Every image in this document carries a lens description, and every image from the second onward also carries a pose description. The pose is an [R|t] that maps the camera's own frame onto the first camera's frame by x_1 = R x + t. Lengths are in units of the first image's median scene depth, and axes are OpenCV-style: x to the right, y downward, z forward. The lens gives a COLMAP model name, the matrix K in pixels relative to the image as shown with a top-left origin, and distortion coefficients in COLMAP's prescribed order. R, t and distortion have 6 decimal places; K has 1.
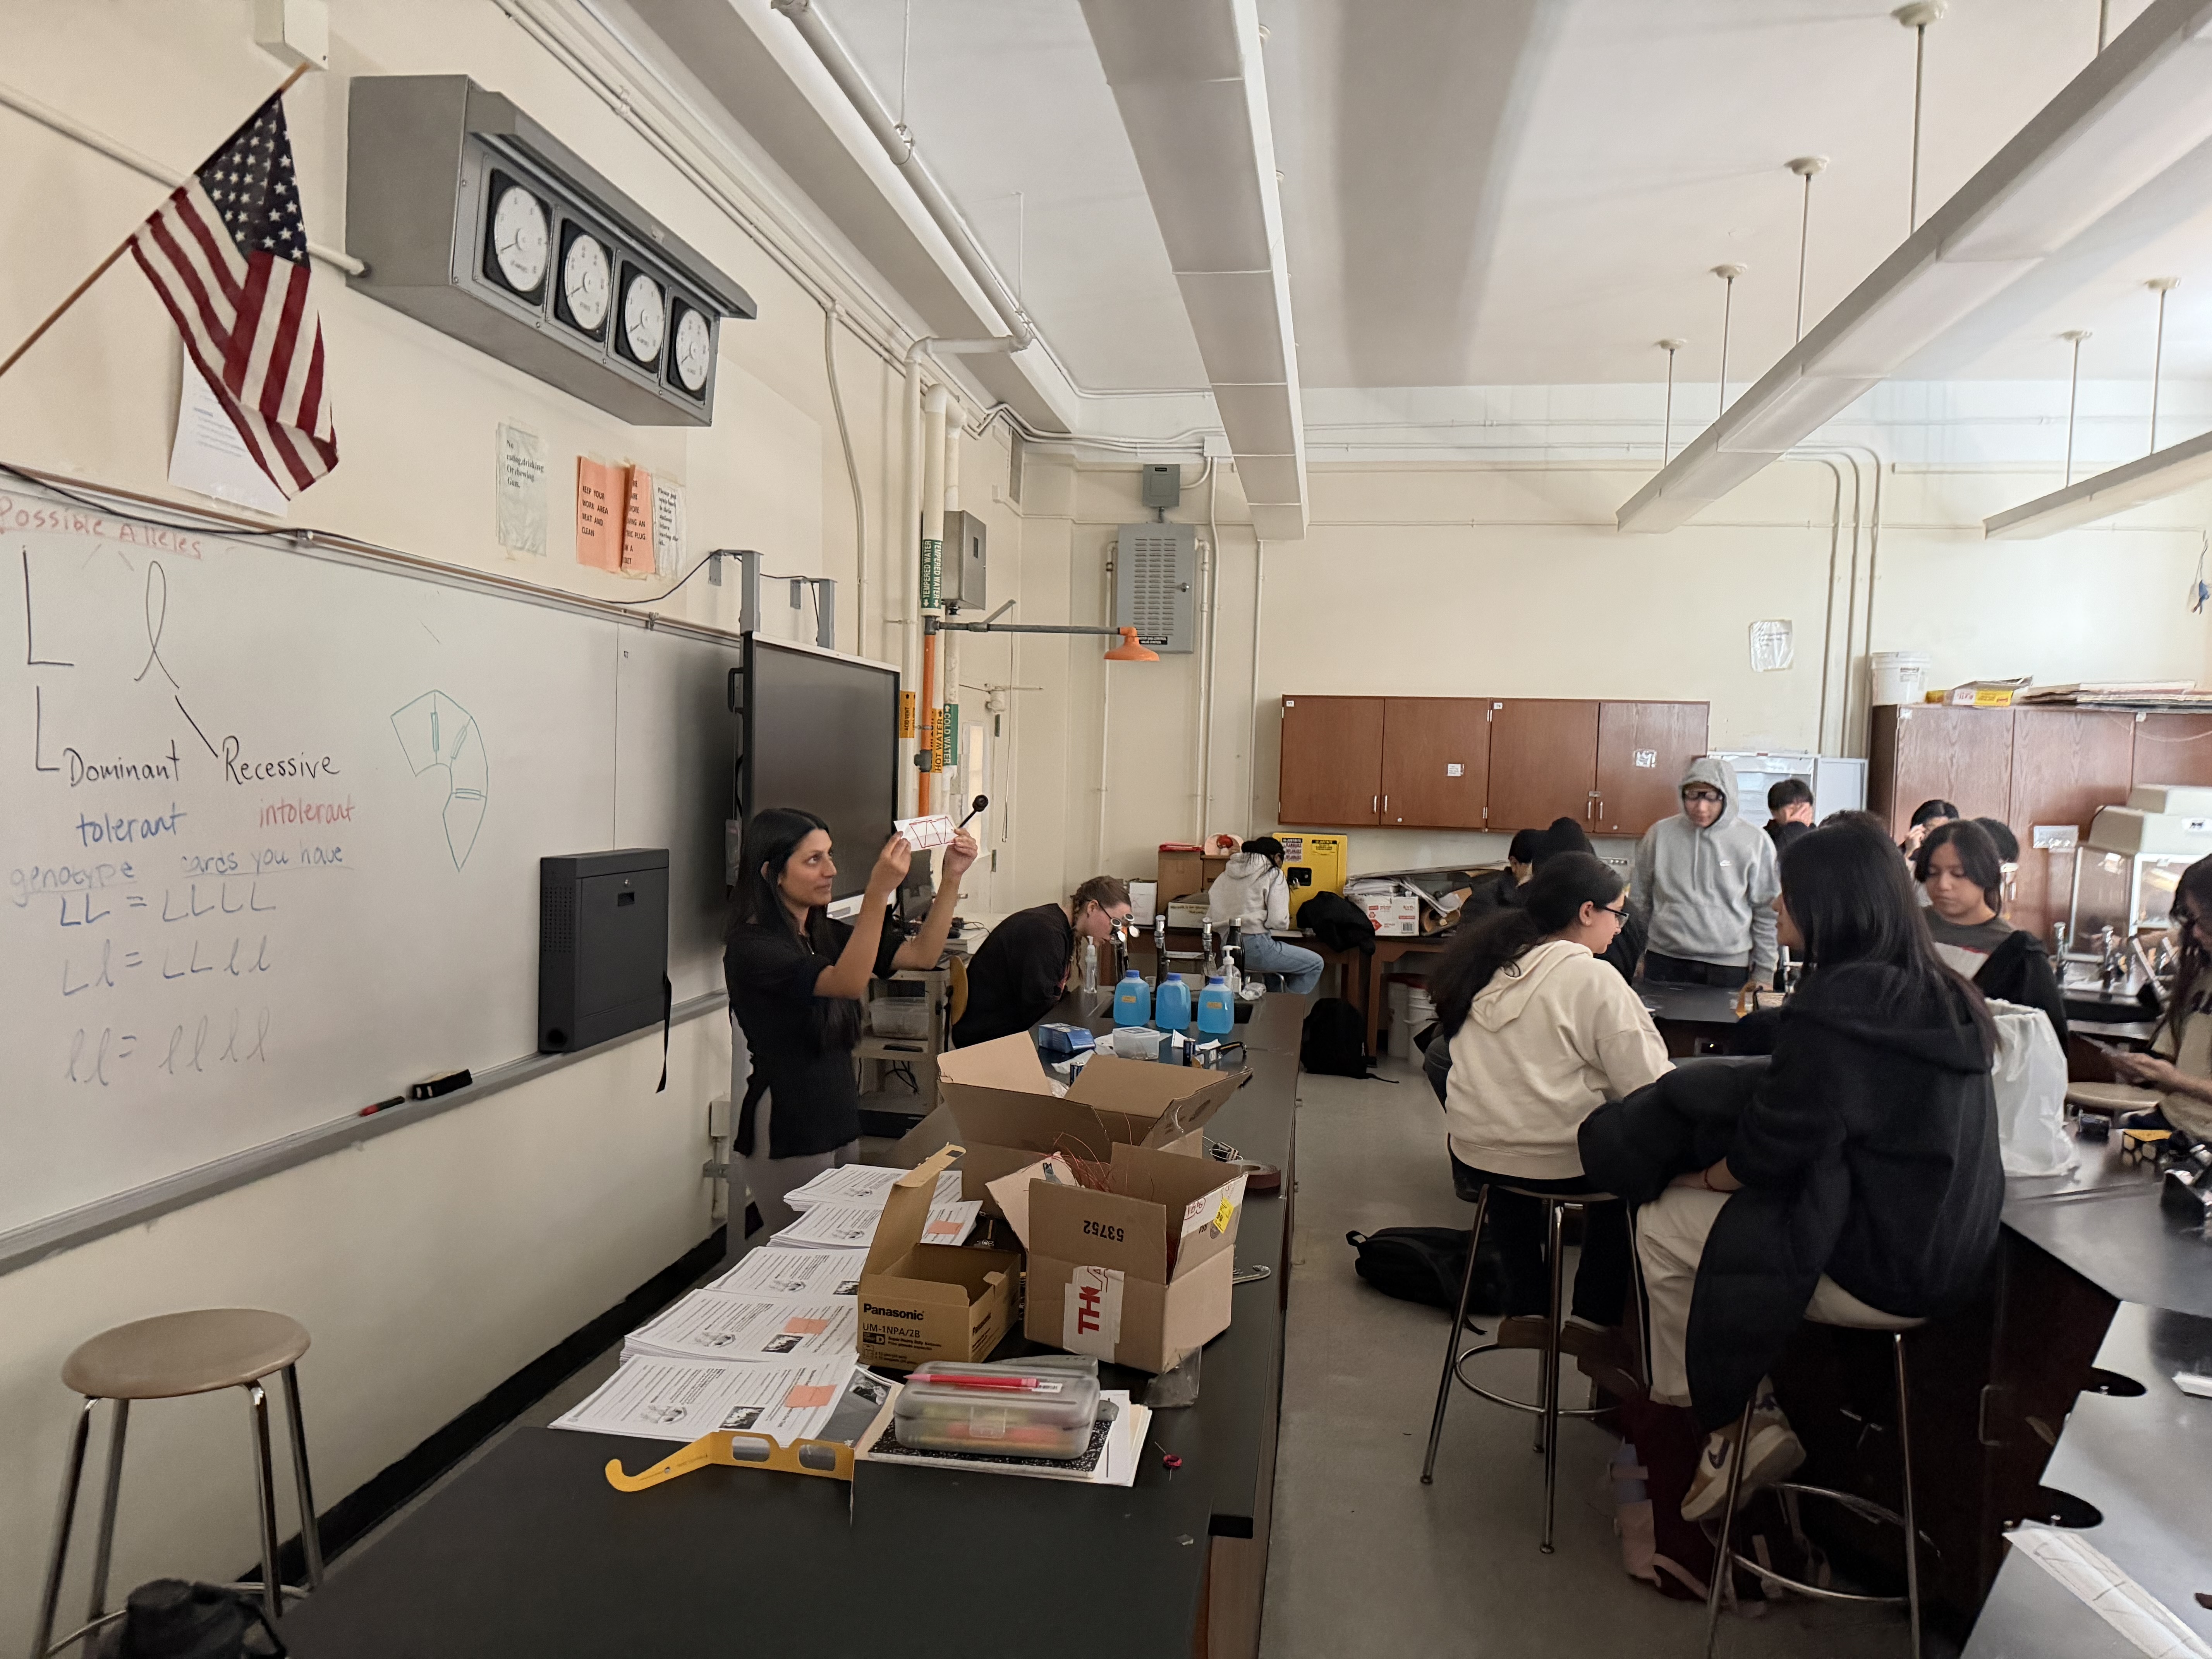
lens RADIAL K [[1579.6, 0, 1155.1], [0, 1579.6, 840.4], [0, 0, 1]] dist [0.033769, -0.039502]
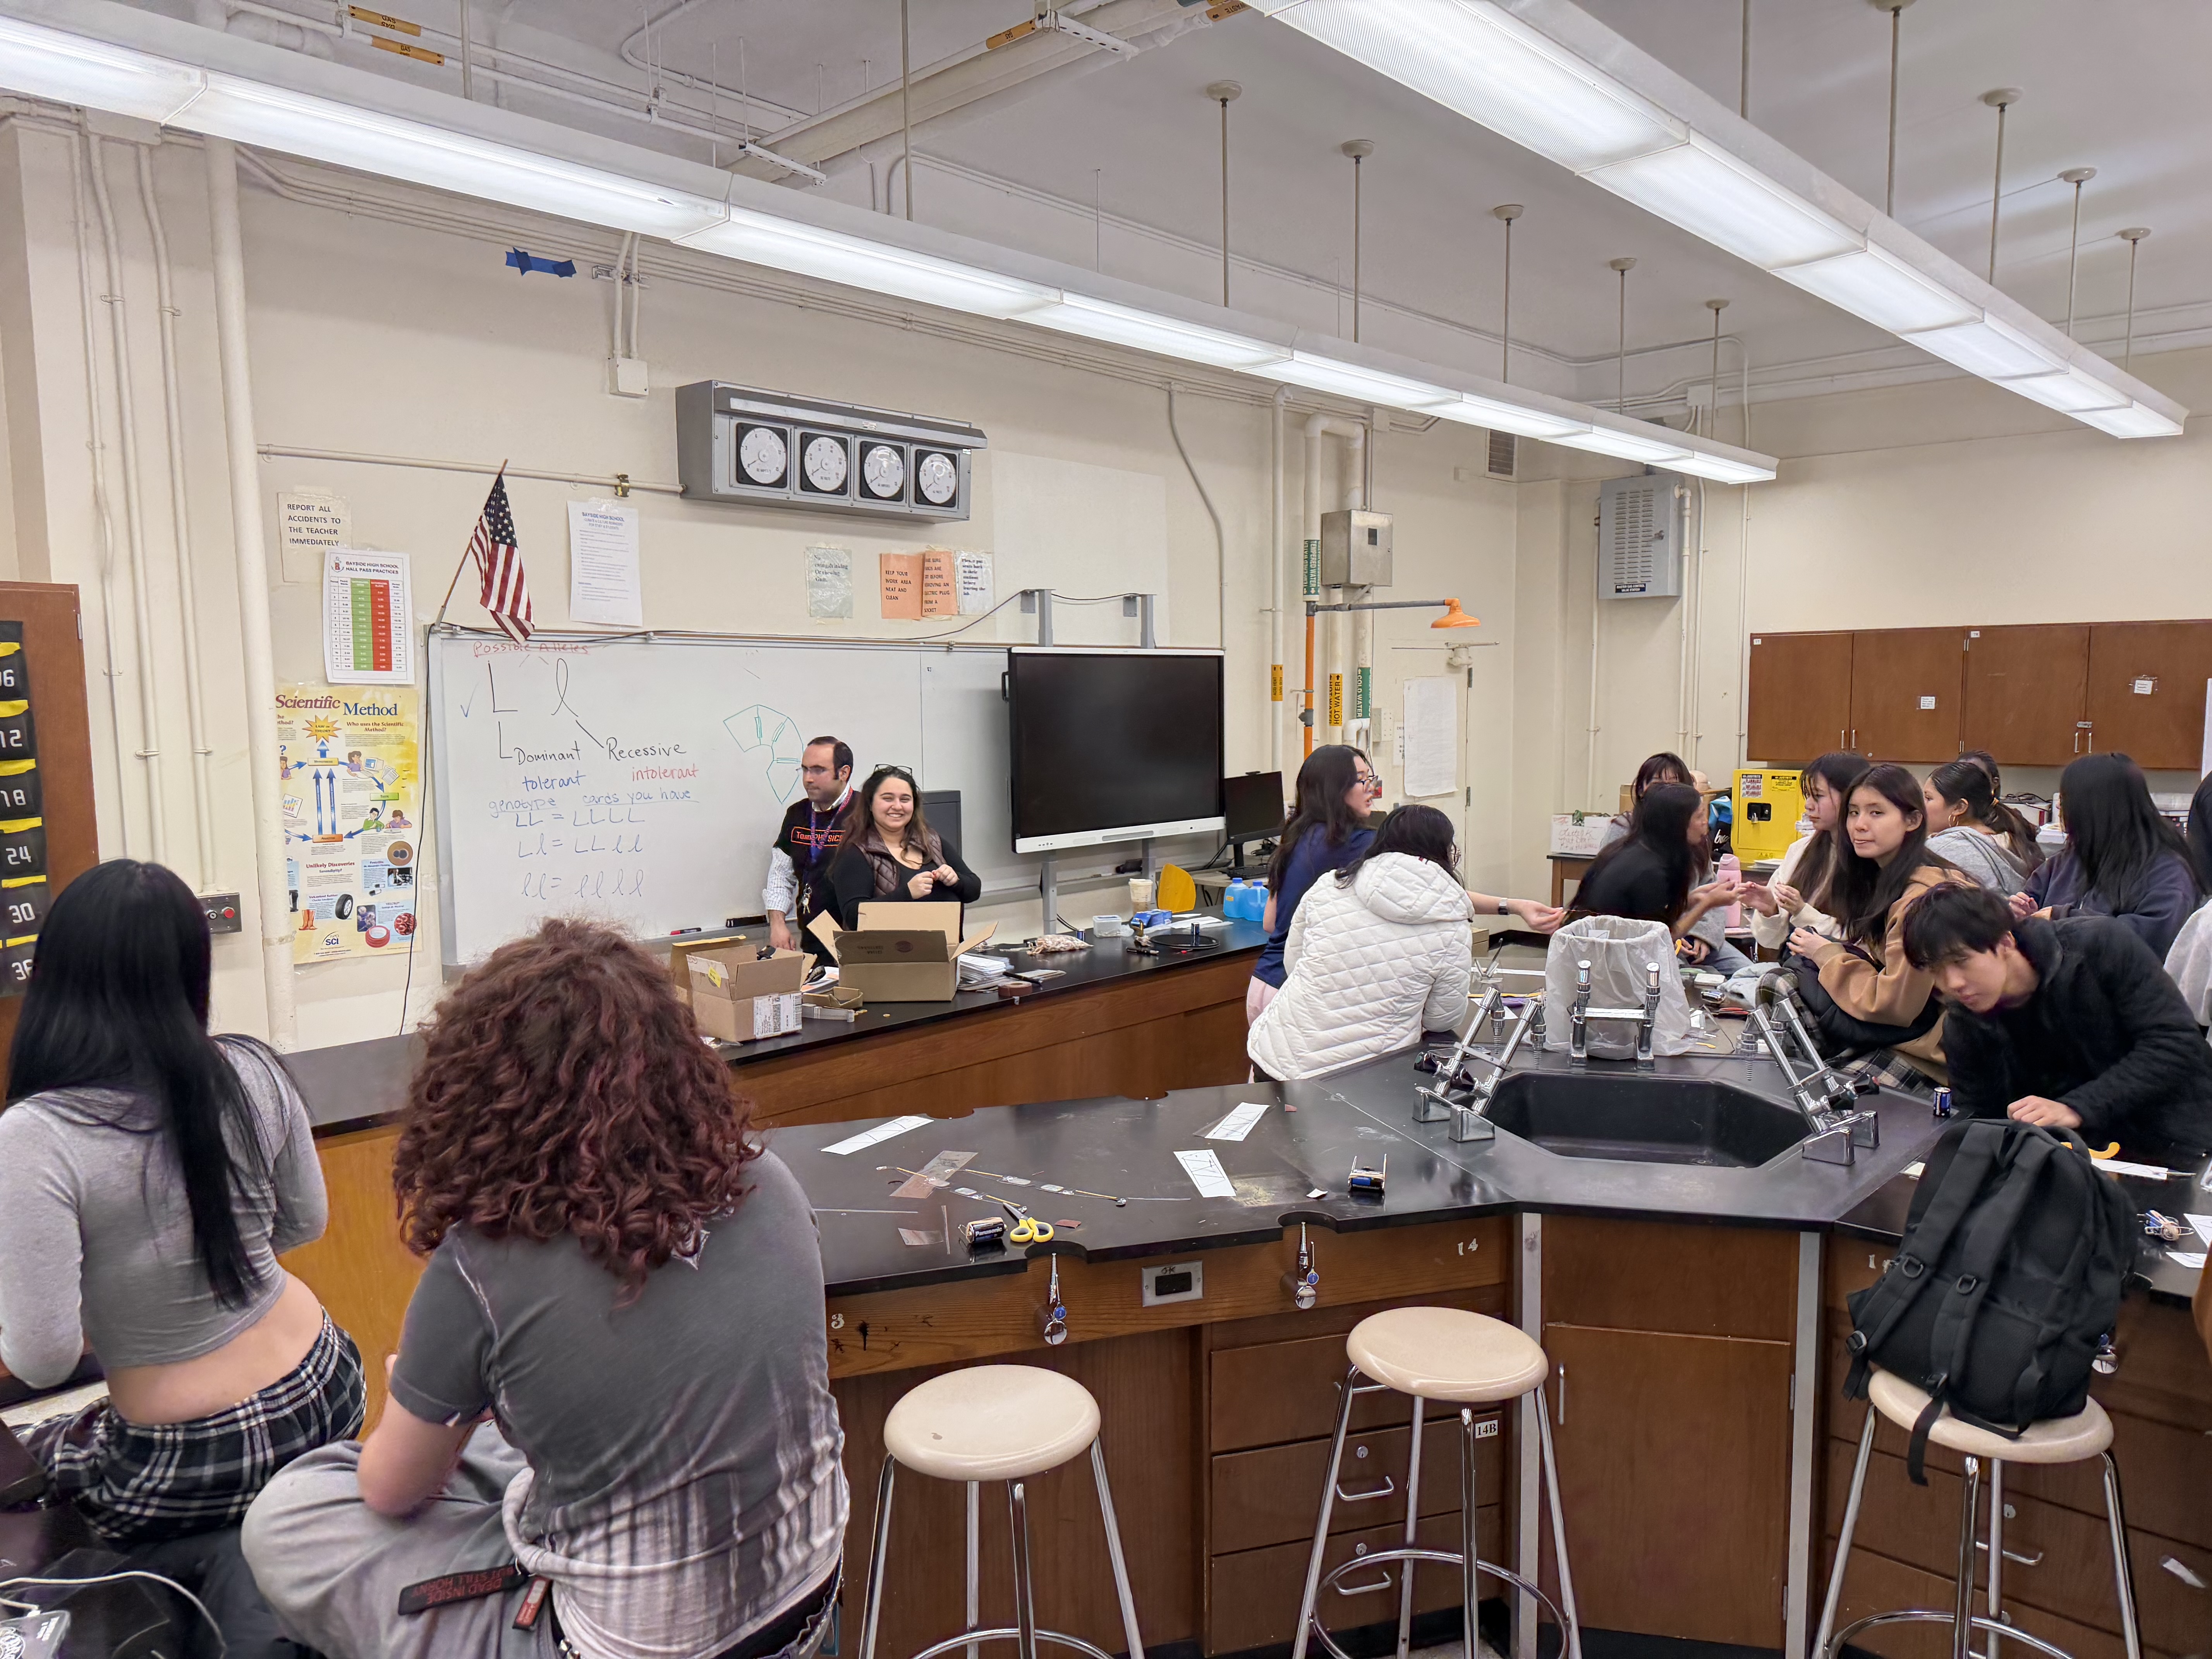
lens RADIAL K [[1563.4, 0, 1098.7], [0, 1563.4, 858.1], [0, 0, 1]] dist [0.197278, -0.303813]
pose [[0.808770, 0.030614, -0.587328, 0.922602], [0.003397, 0.998385, 0.056717, -0.019145], [0.588116, -0.047866, 0.807359, -0.246148]]
